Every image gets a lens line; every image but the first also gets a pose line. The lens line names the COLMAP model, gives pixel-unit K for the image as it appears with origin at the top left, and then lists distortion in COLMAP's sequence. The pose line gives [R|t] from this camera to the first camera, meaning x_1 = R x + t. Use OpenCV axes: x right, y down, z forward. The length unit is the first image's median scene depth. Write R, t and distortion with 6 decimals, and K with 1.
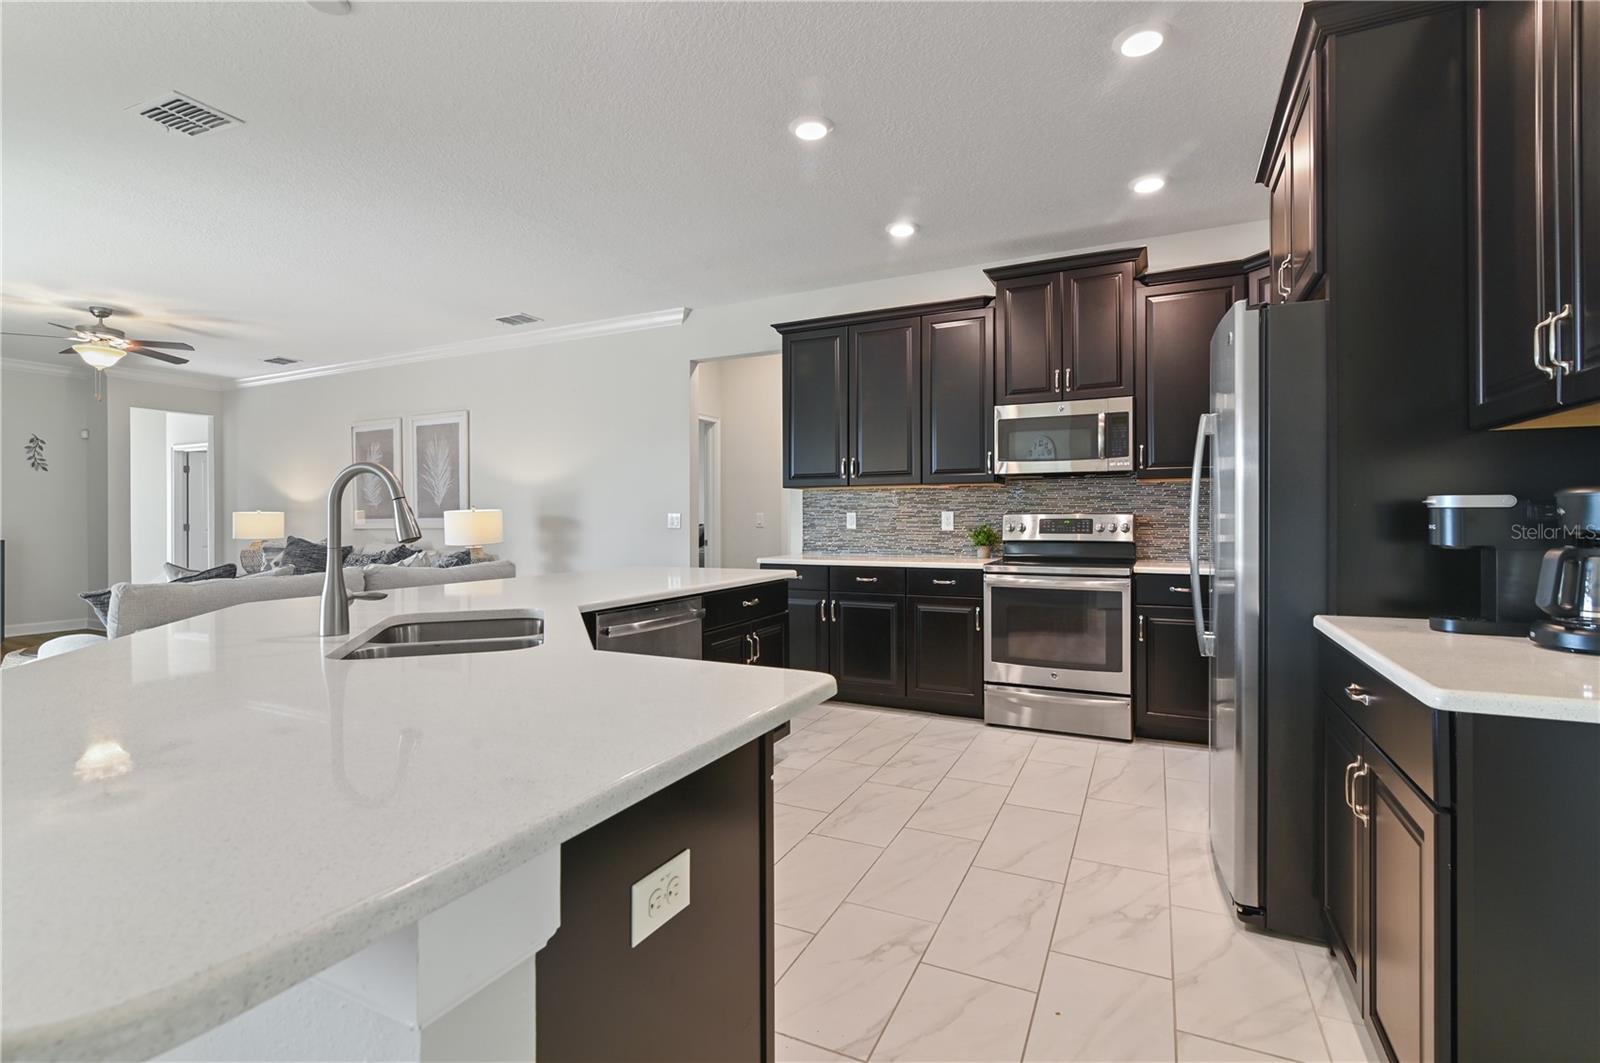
lens RADIAL K [[733.3, 0, 801.3], [0, 733.3, 517.3], [0, 0, 1]] dist [-0.002549, -0.000473]
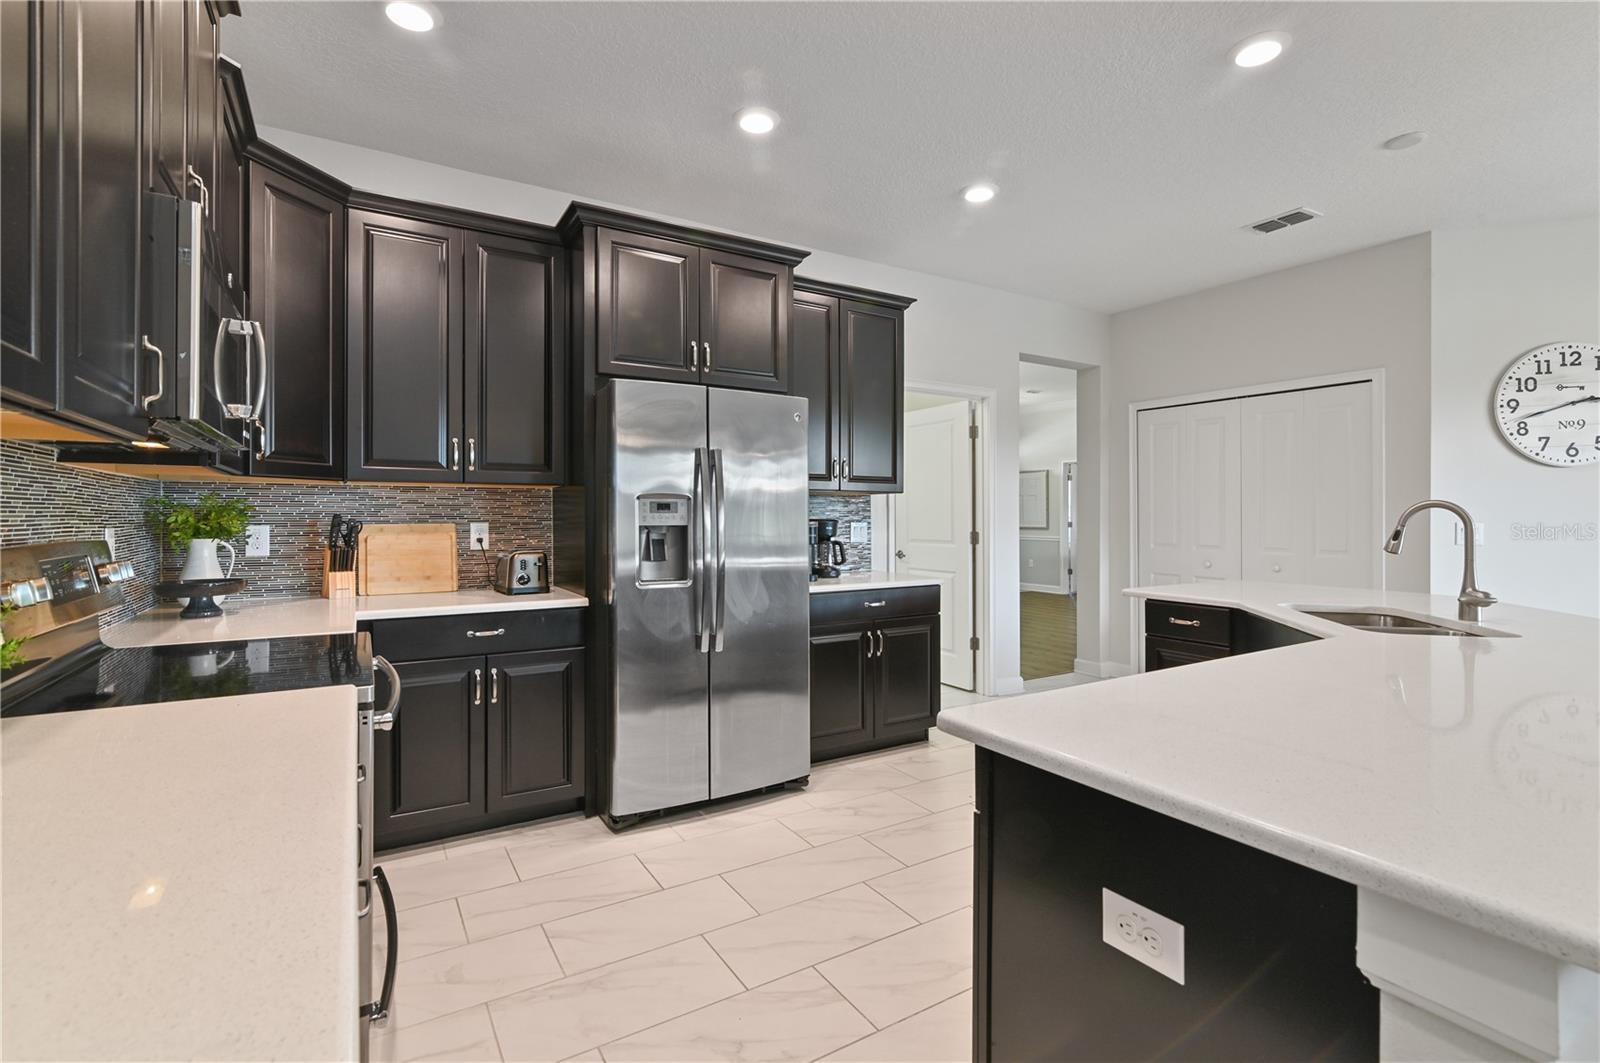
lens RADIAL K [[733.3, 0, 801.3], [0, 733.3, 517.3], [0, 0, 1]] dist [-0.002549, -0.000473]
pose [[-0.842758, 0.000433, 0.538292, -0.106380], [0.001827, 0.999996, 0.002055, -0.015377], [-0.538289, 0.002715, -0.842756, 1.012917]]
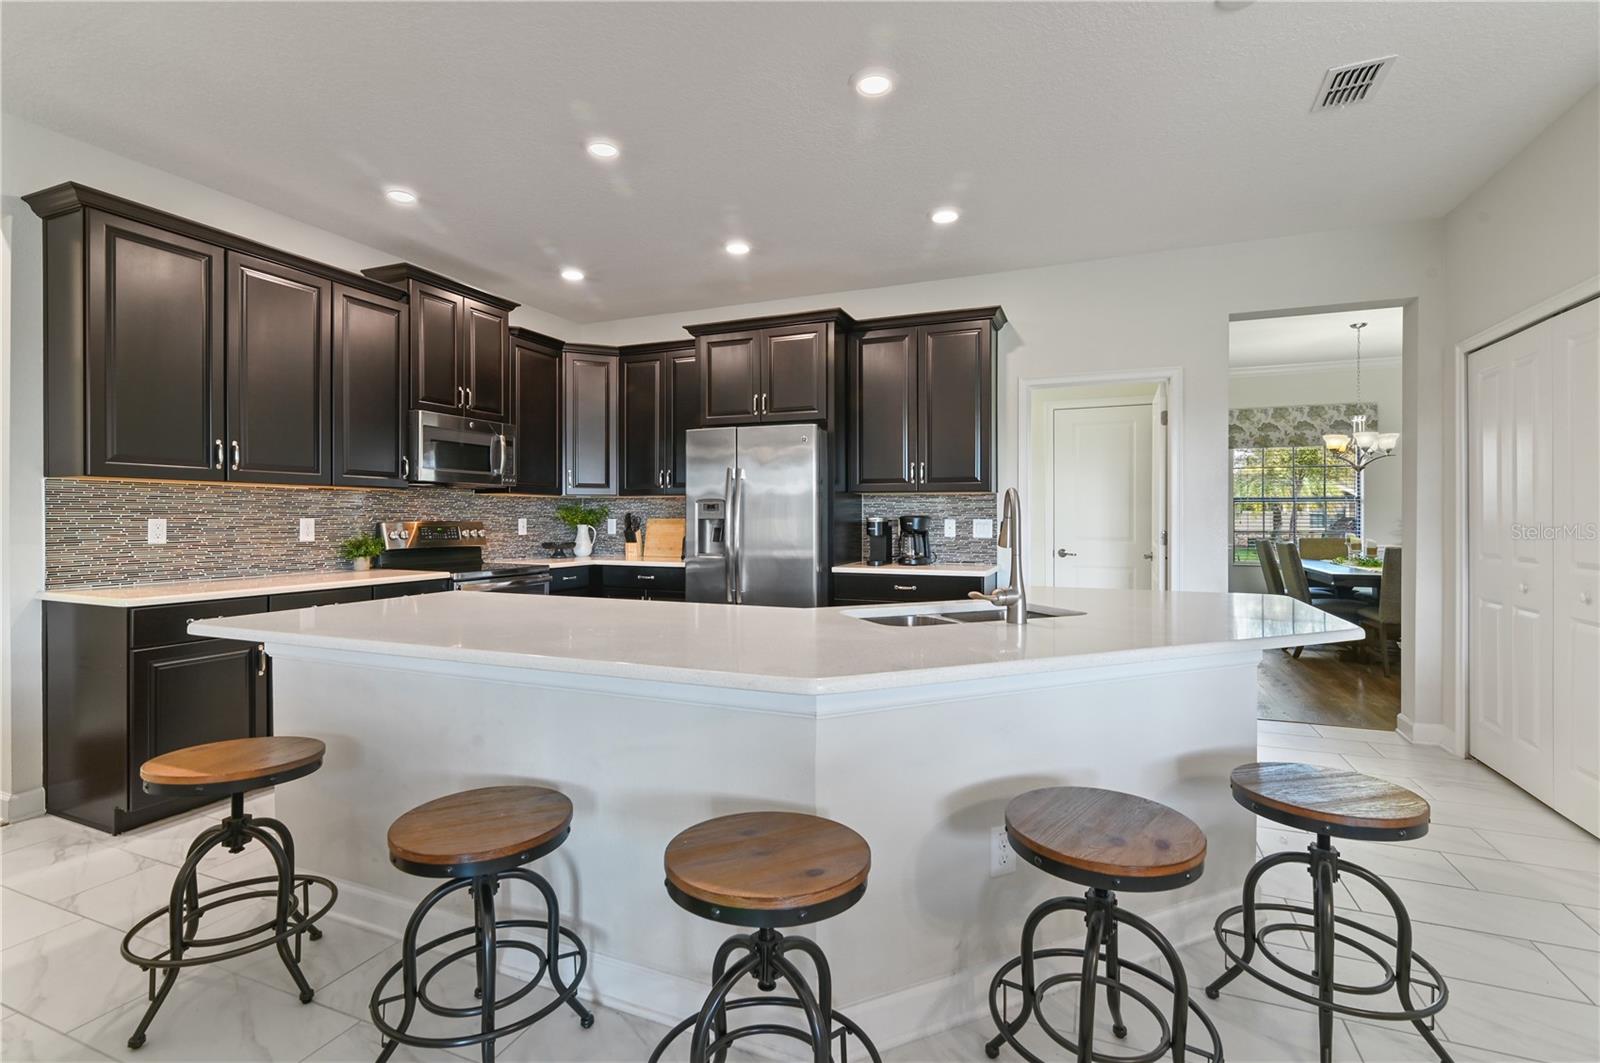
lens RADIAL K [[733.3, 0, 801.3], [0, 733.3, 517.3], [0, 0, 1]] dist [-0.002549, -0.000473]
pose [[-0.059264, 0.004765, 0.998231, -0.649232], [0.000018, 0.999989, -0.004773, -0.005065], [-0.998242, -0.000265, -0.059263, 0.496284]]
